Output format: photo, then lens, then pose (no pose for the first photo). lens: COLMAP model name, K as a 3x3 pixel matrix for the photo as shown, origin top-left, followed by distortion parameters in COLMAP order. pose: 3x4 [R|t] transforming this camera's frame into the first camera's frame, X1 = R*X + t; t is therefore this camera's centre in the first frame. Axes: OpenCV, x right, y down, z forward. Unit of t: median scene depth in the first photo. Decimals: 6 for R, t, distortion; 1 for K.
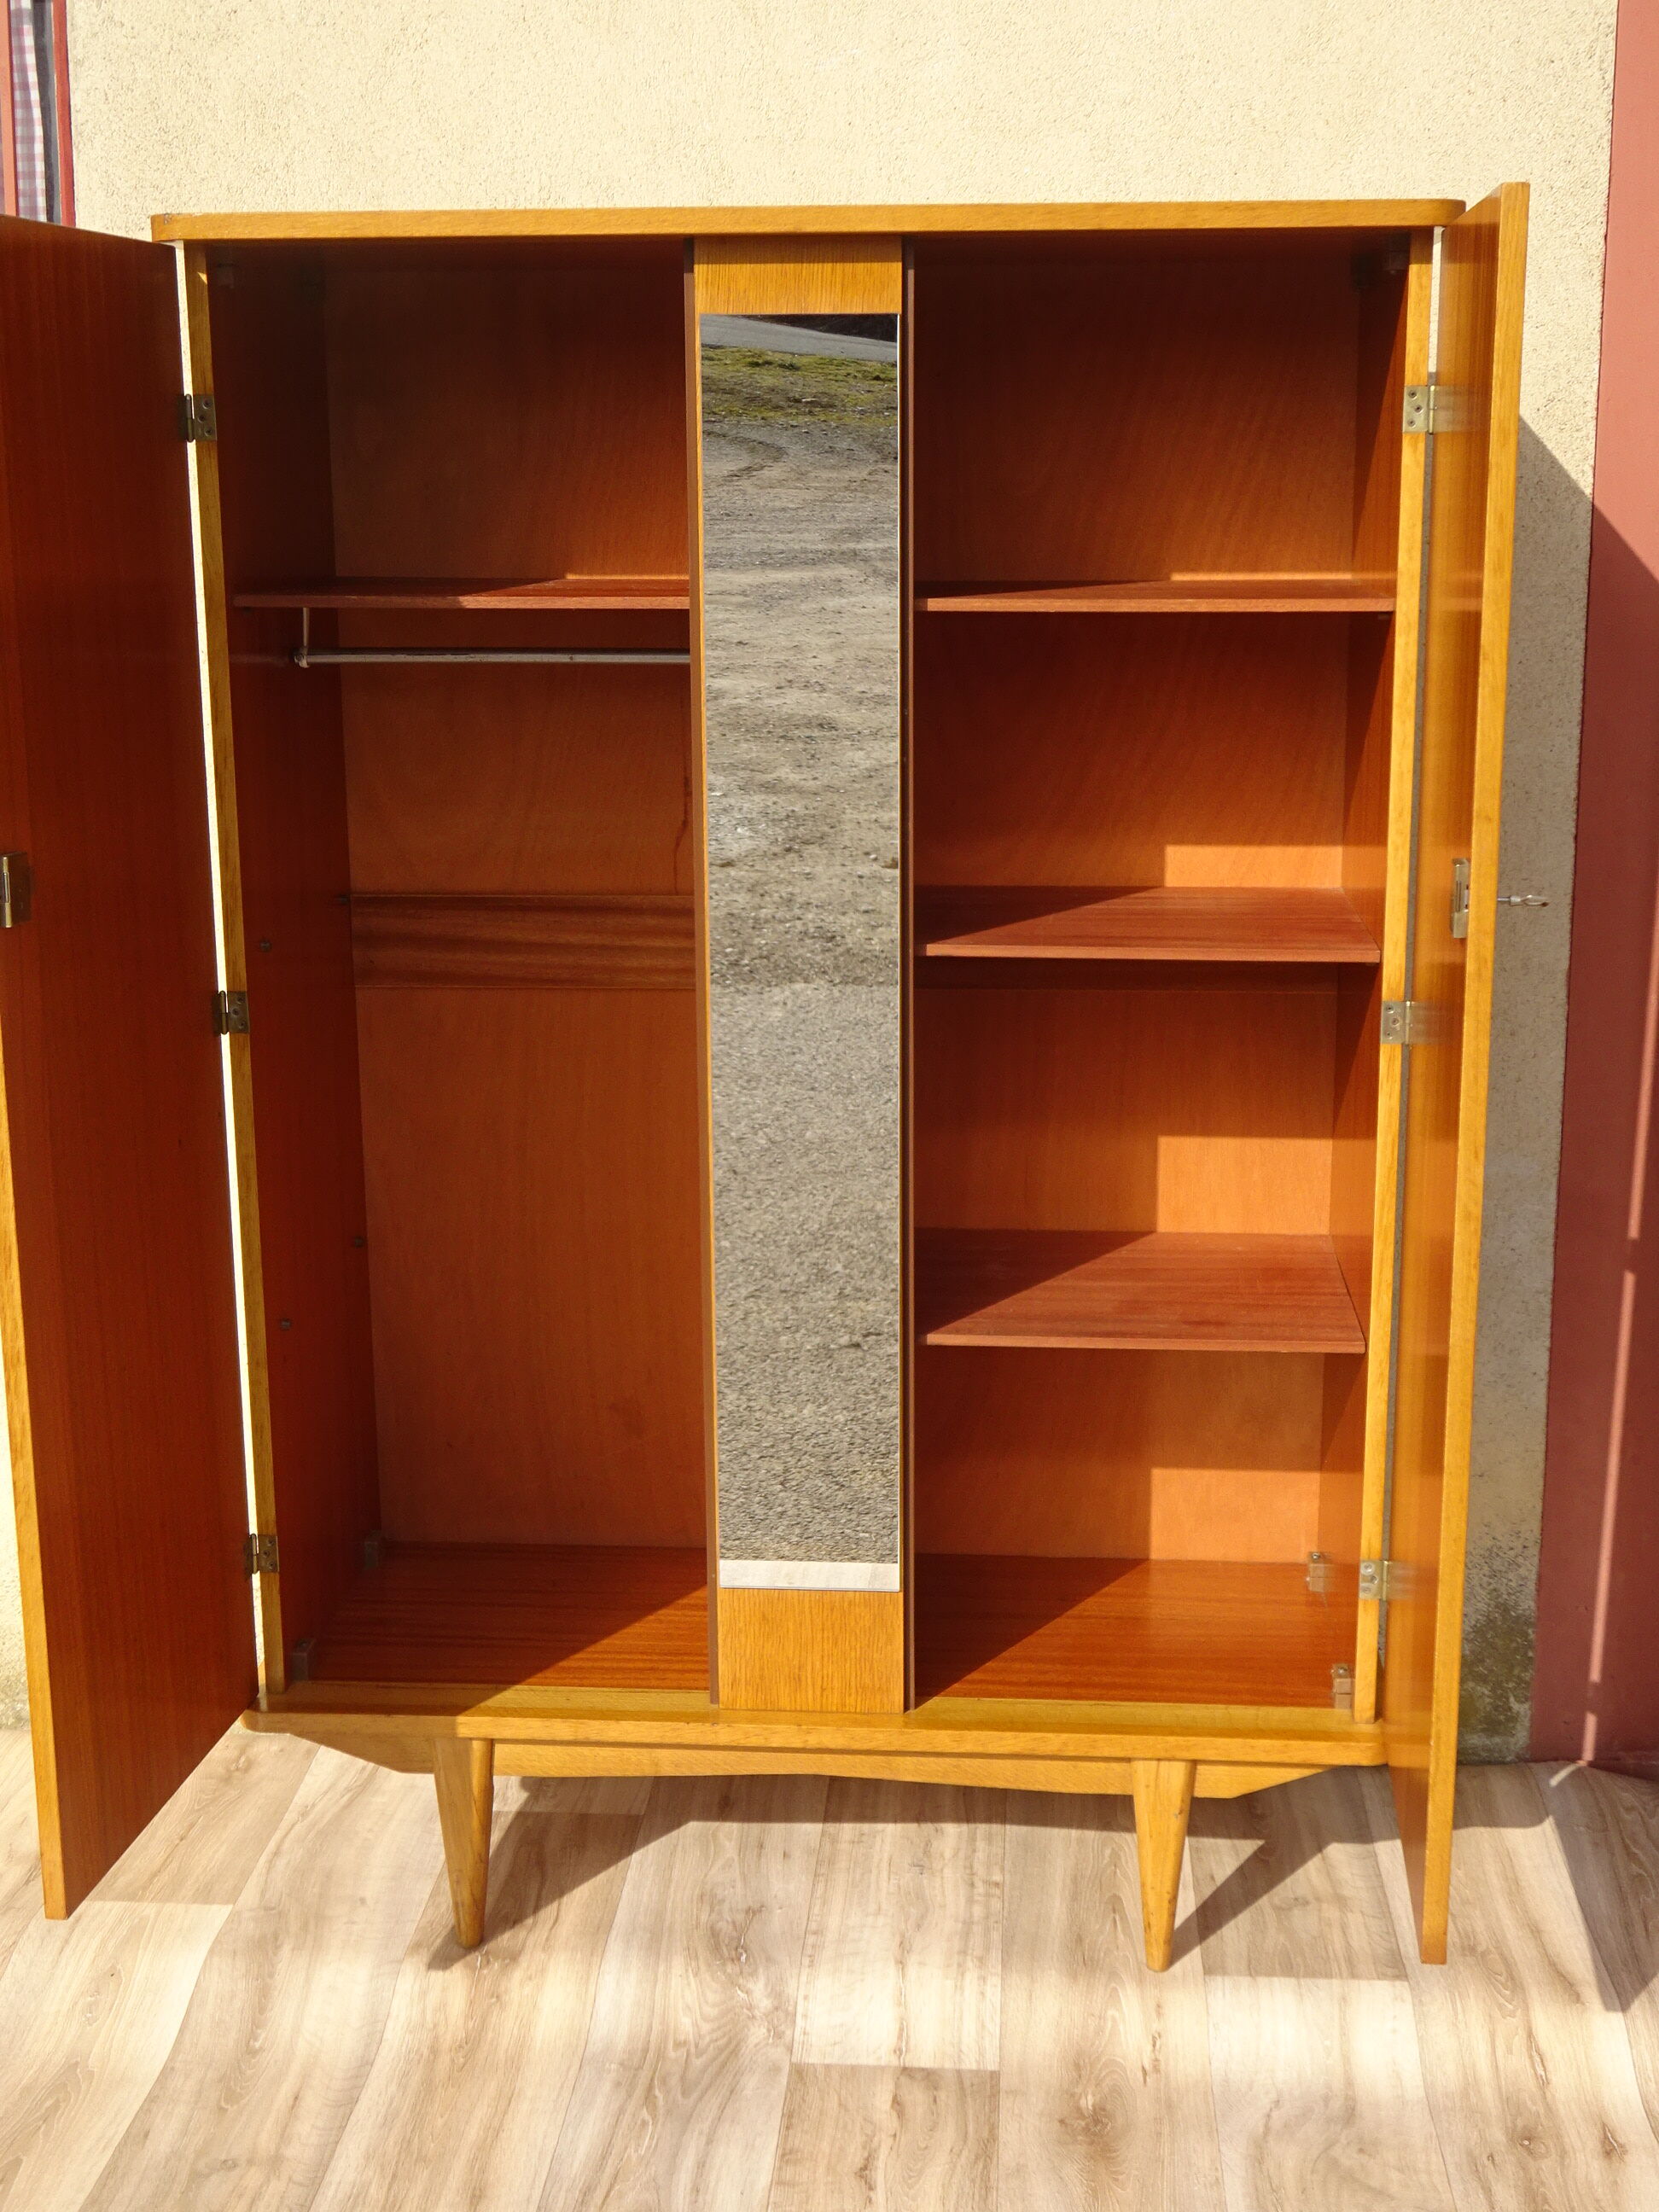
lens RADIAL K [[2827.6, 0, 840.6], [0, 2827.6, 1108.4], [0, 0, 1]] dist [0.015928, 0.000000]
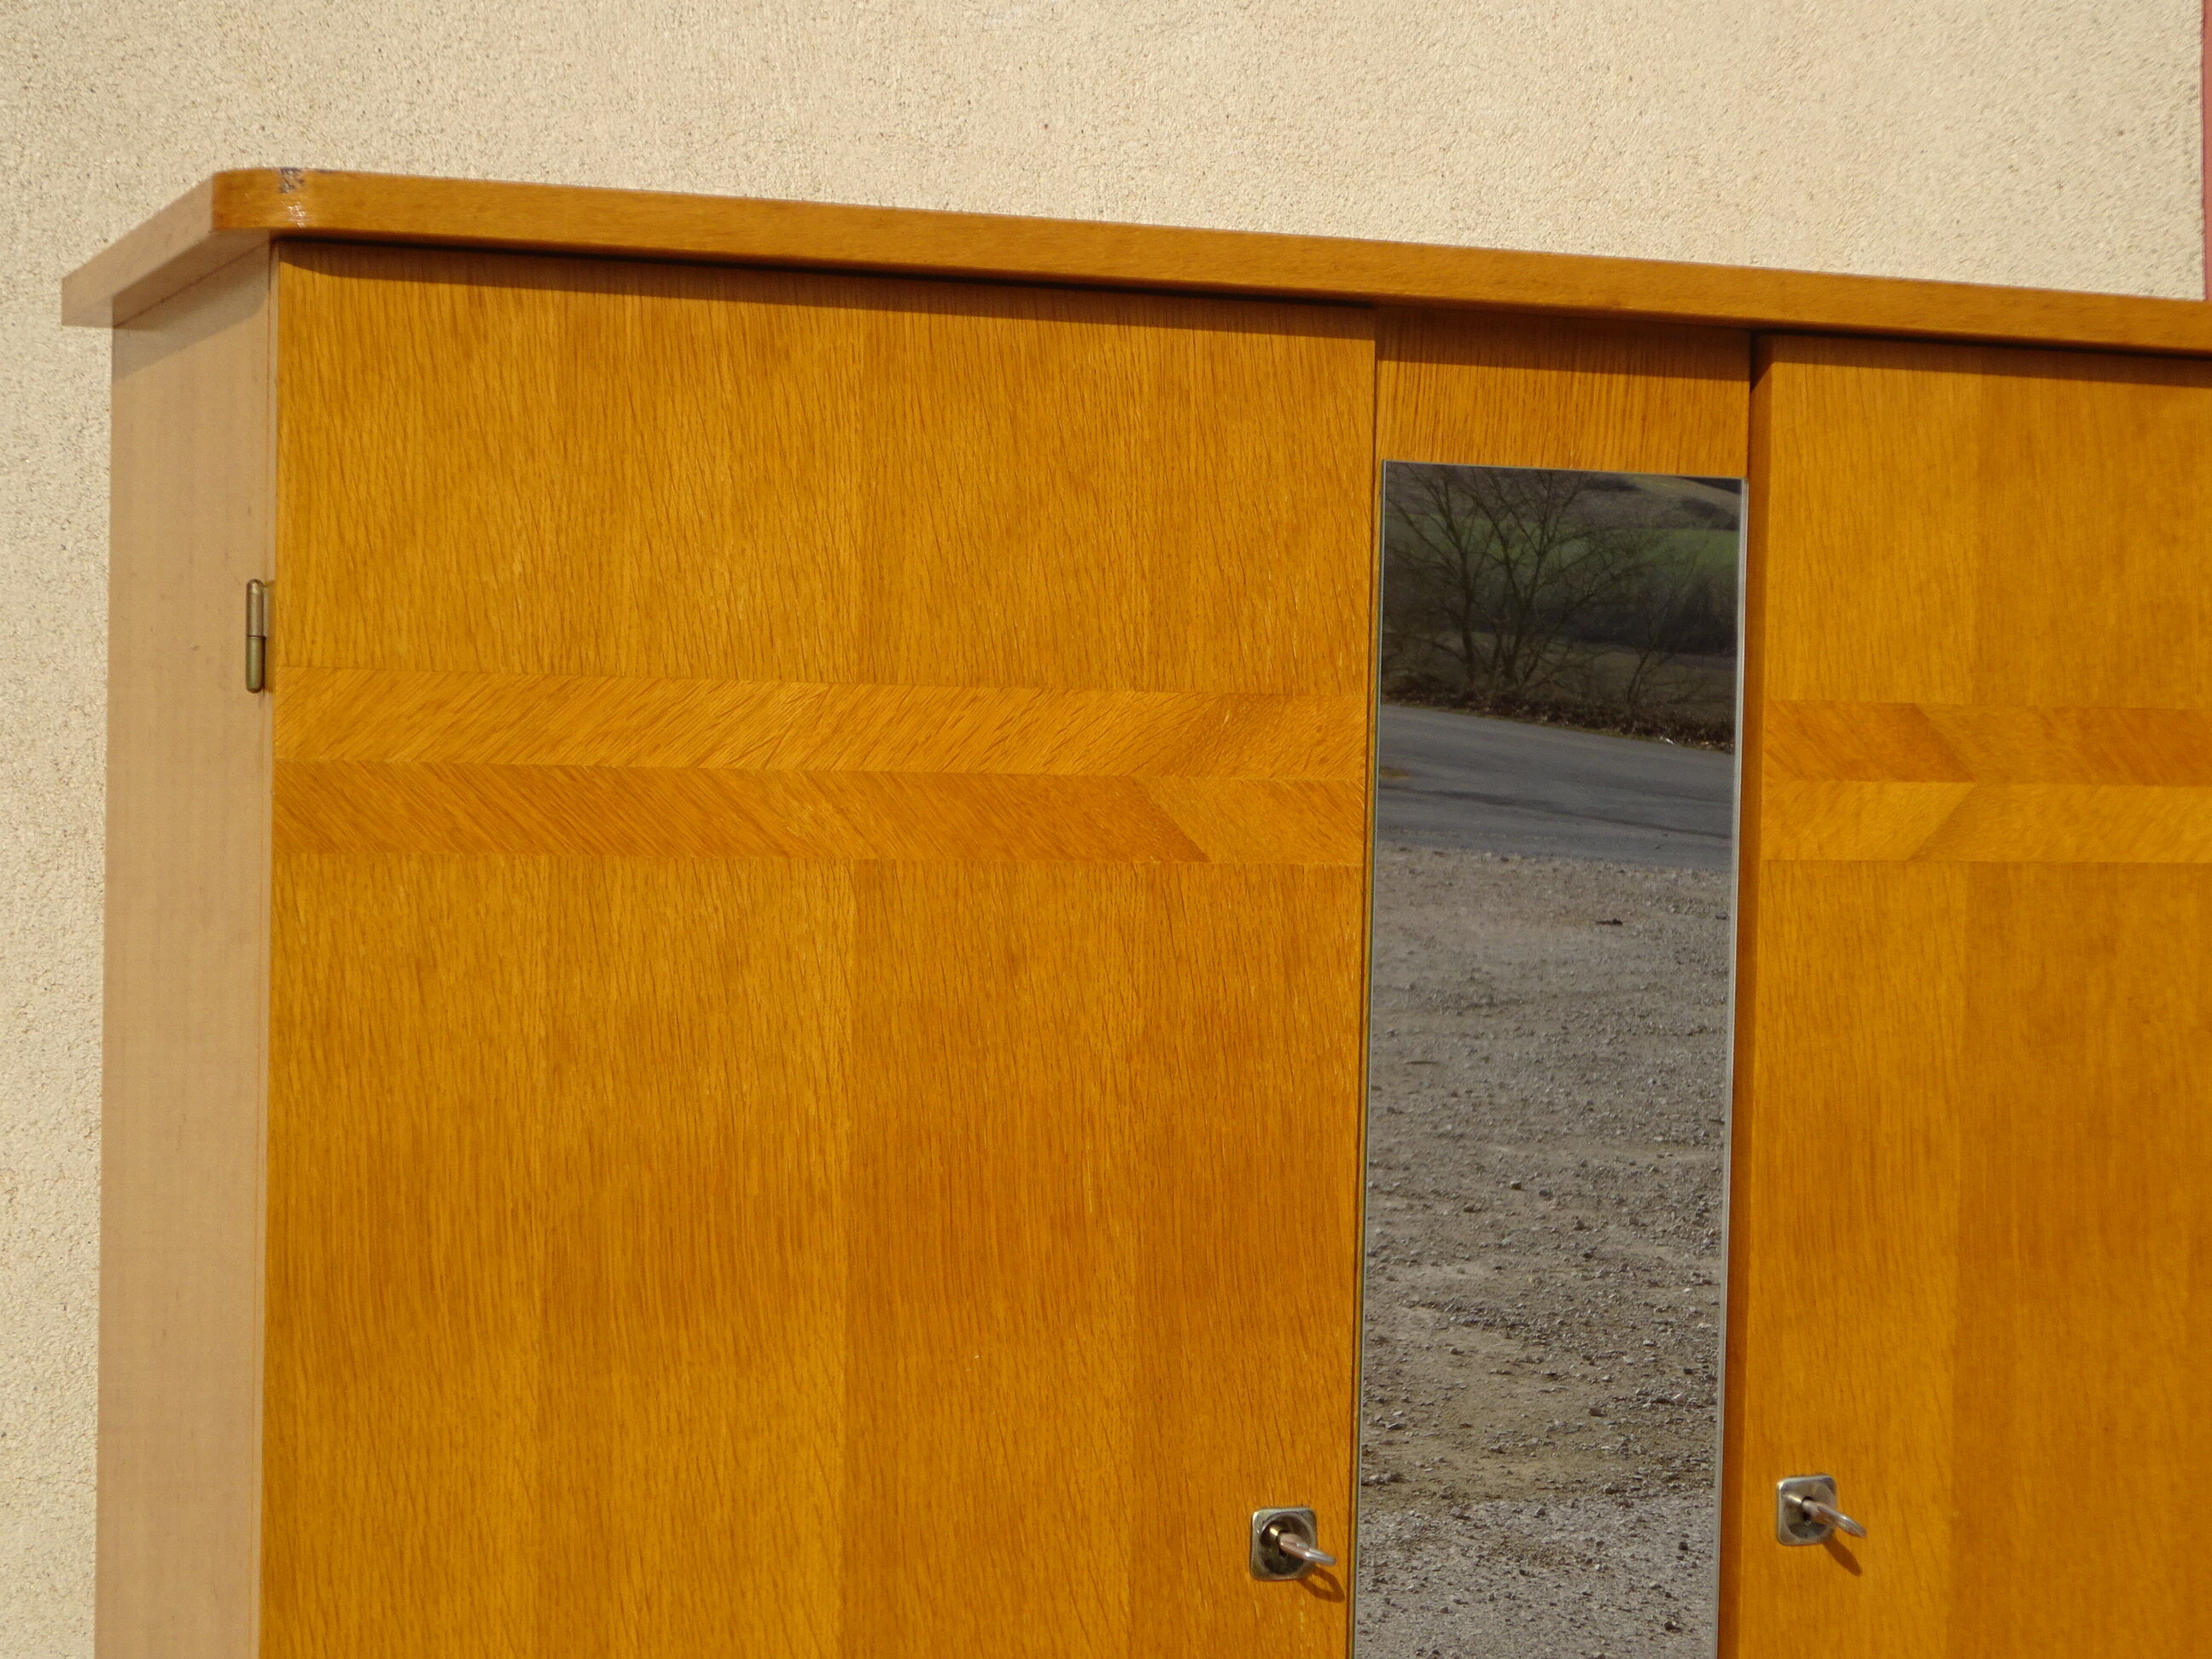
lens RADIAL K [[4016.4, 0, 1117.5], [0, 4016.4, 814.5], [0, 0, 1]] dist [-0.010612, 0.000000]
pose [[0.896837, 0.012871, 0.442173, -0.339044], [0.073272, 0.981447, -0.177182, -0.091771], [-0.436250, 0.191302, 0.879255, 0.379767]]
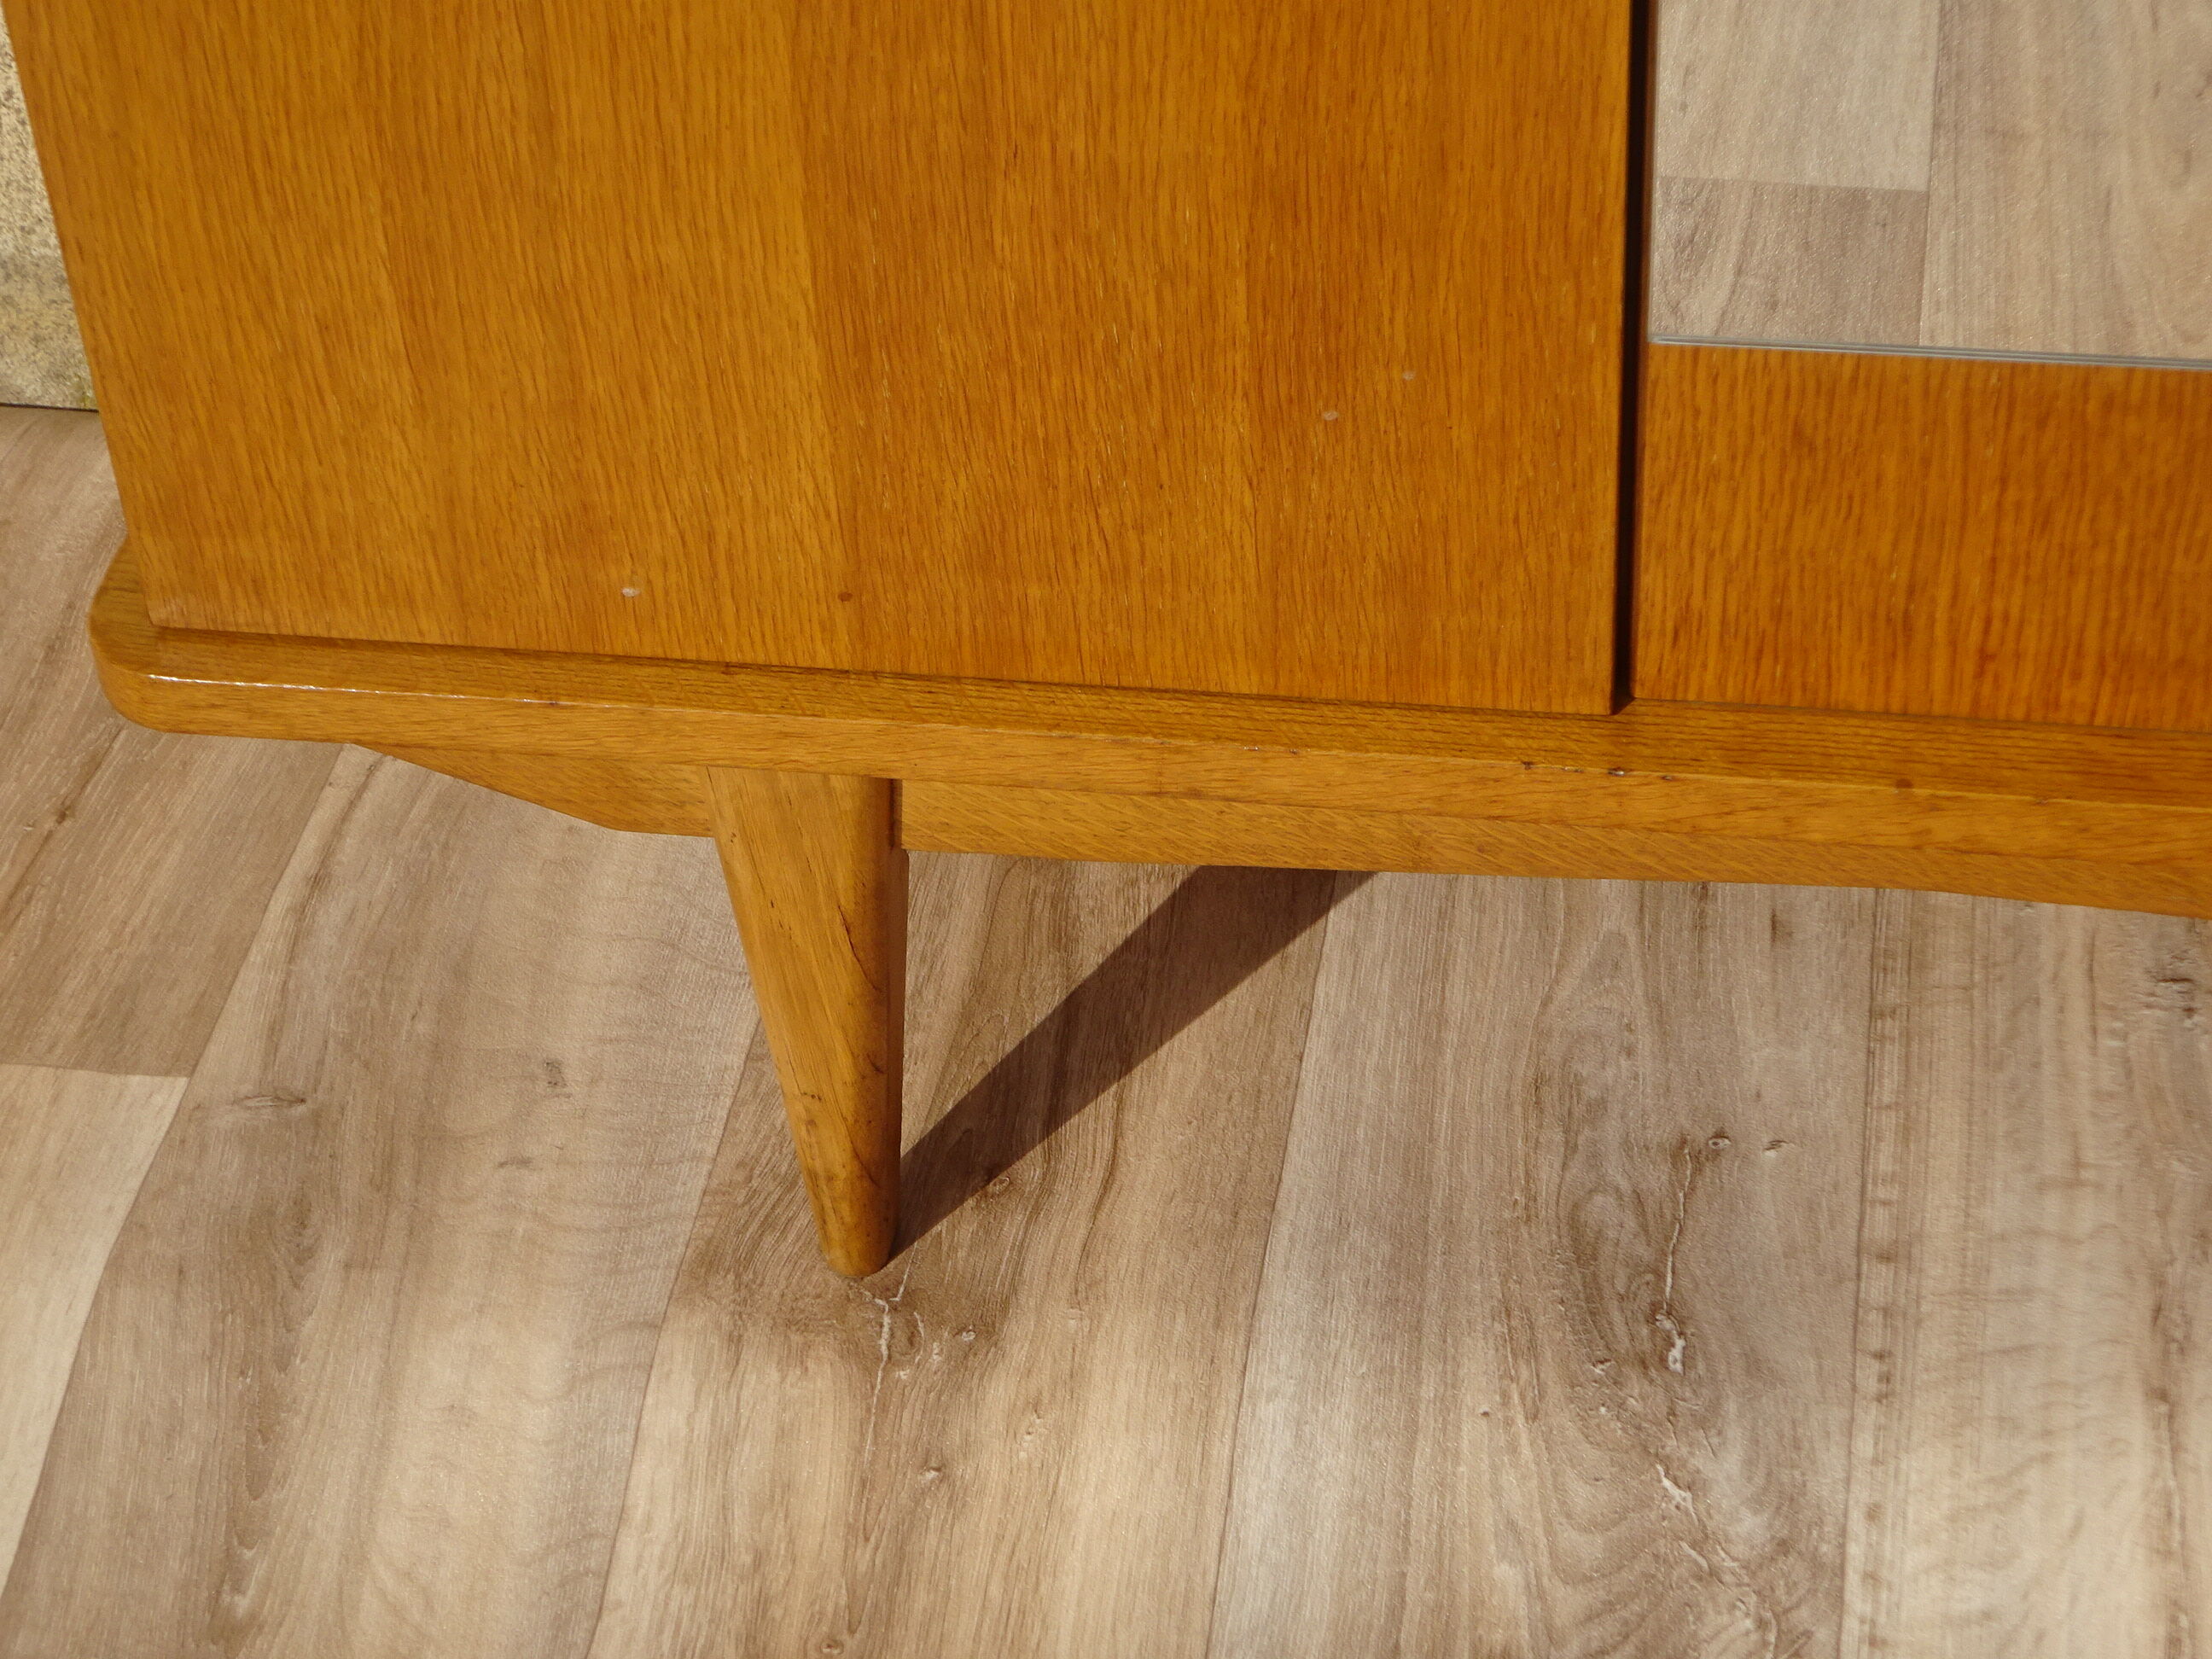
lens RADIAL K [[4522.1, 0, 1124.8], [0, 4522.1, 850.6], [0, 0, 1]] dist [0.009836, 0.000000]
pose [[0.995258, 0.023023, -0.094502, -0.049293], [0.023240, 0.887155, 0.460886, 0.002679], [0.094449, -0.460897, 0.882414, 0.548921]]
